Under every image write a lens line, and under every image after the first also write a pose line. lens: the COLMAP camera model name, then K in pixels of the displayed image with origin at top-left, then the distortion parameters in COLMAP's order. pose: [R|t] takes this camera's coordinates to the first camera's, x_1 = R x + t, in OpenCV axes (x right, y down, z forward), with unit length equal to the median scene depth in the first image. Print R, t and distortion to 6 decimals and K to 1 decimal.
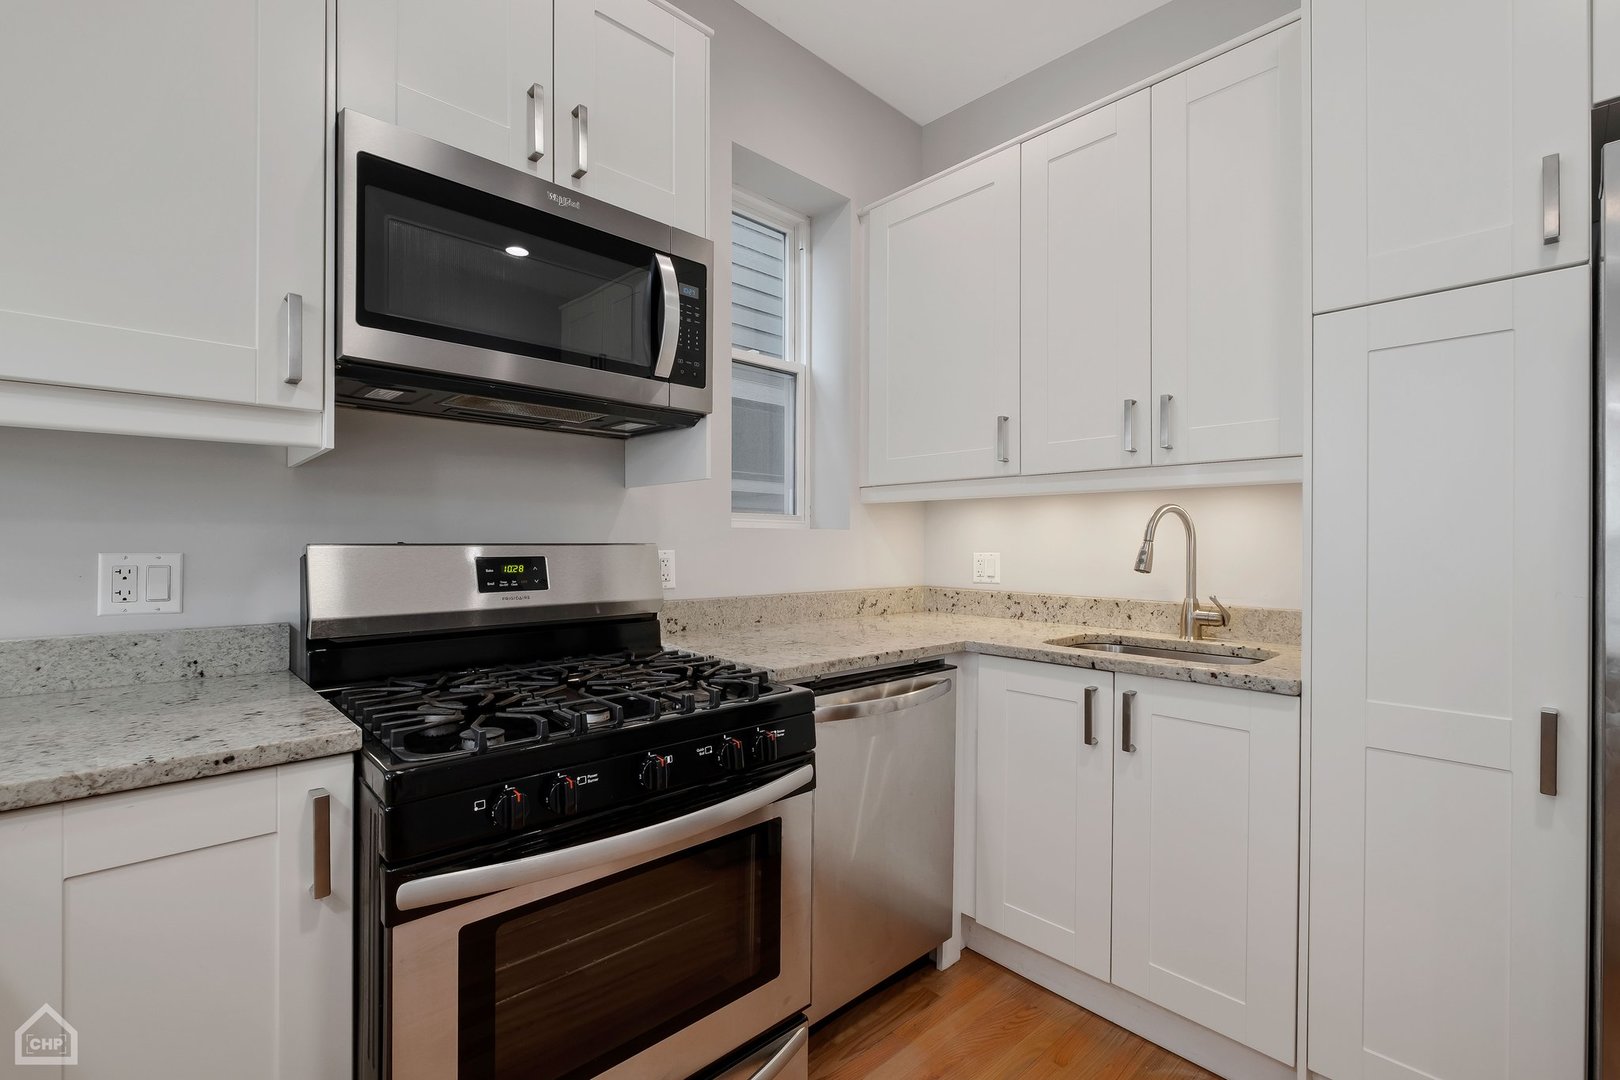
lens RADIAL K [[710.3, 0, 801.4], [0, 710.3, 541.2], [0, 0, 1]] dist [-0.001148, -0.000541]
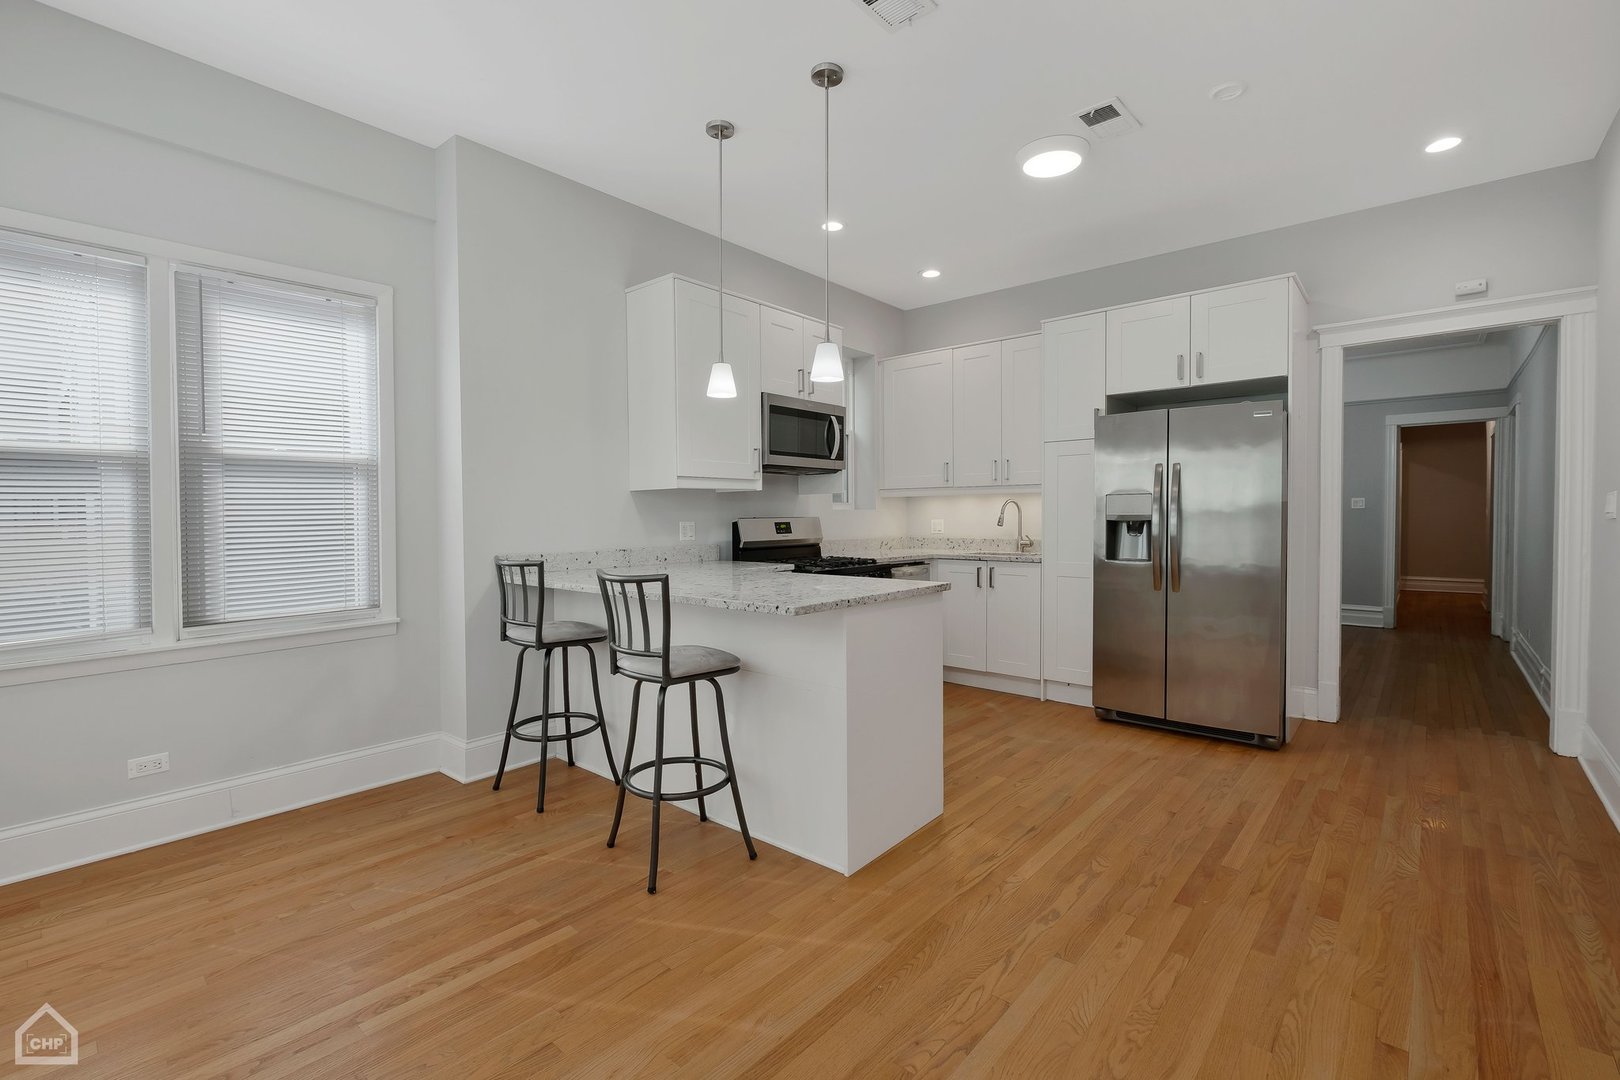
lens RADIAL K [[705.9, 0, 802.8], [0, 705.9, 531.9], [0, 0, 1]] dist [0.000604, -0.000281]
pose [[0.994892, -0.013298, 0.100061, -0.580103], [0.010709, 0.999595, 0.026362, -0.011656], [-0.100371, -0.025155, 0.994632, -1.754842]]
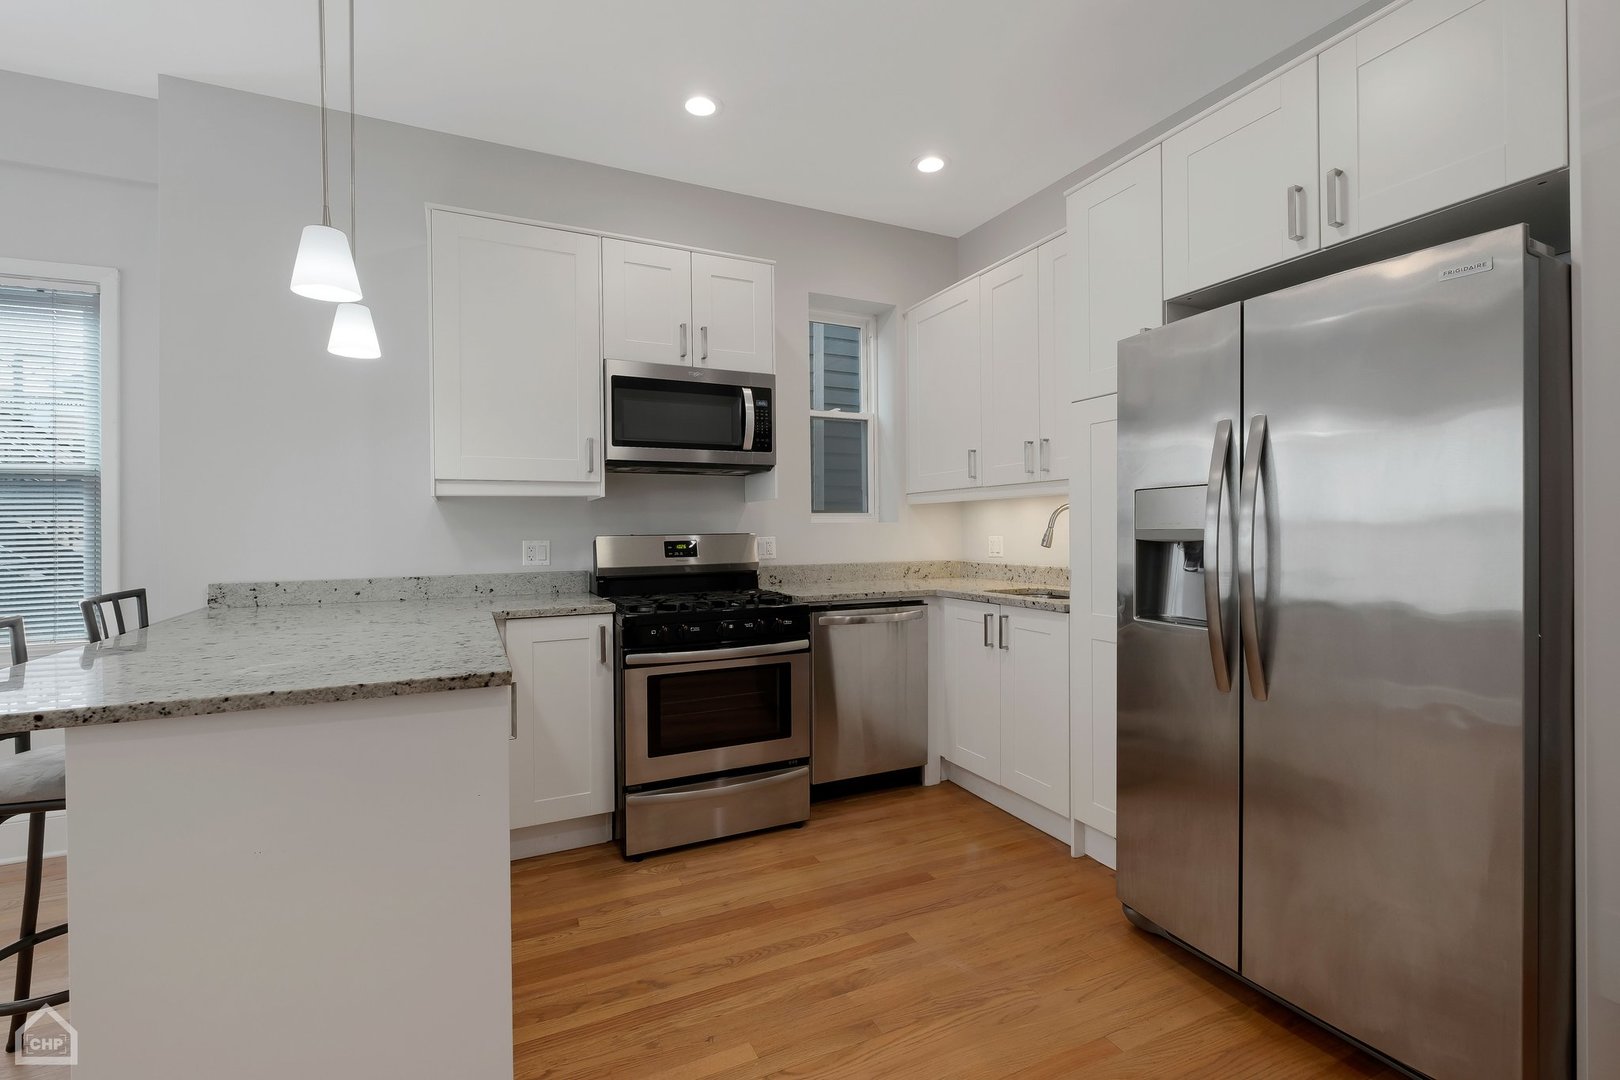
lens RADIAL K [[705.9, 0, 802.8], [0, 705.9, 531.9], [0, 0, 1]] dist [0.000604, -0.000281]
pose [[0.951606, -0.013721, -0.307014, 0.531393], [0.015009, 0.999886, 0.001834, -0.002134], [0.306954, -0.006353, 0.951703, -0.799068]]
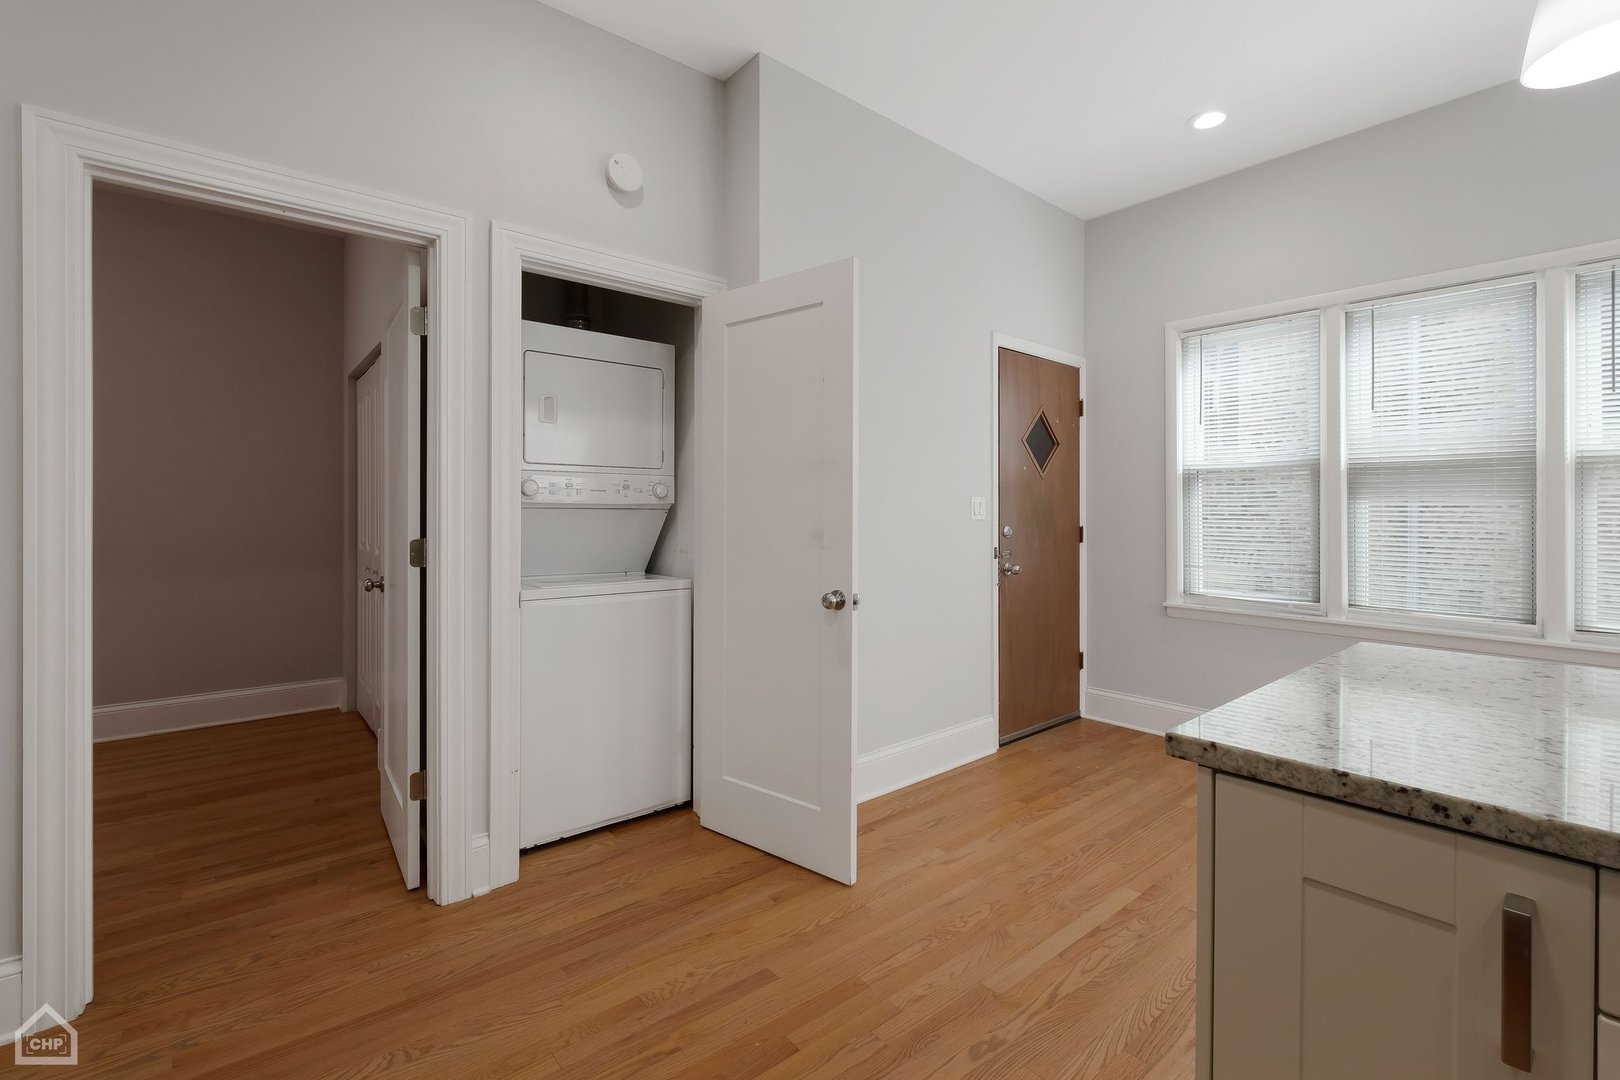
lens RADIAL K [[718.2, 0, 805.9], [0, 718.2, 508.6], [0, 0, 1]] dist [-0.000969, 0.000127]
pose [[-0.998790, -0.005843, 0.048824, 0.180820], [-0.006208, 0.999954, -0.007323, 0.000898], [-0.048779, -0.007617, -0.998781, 0.438084]]
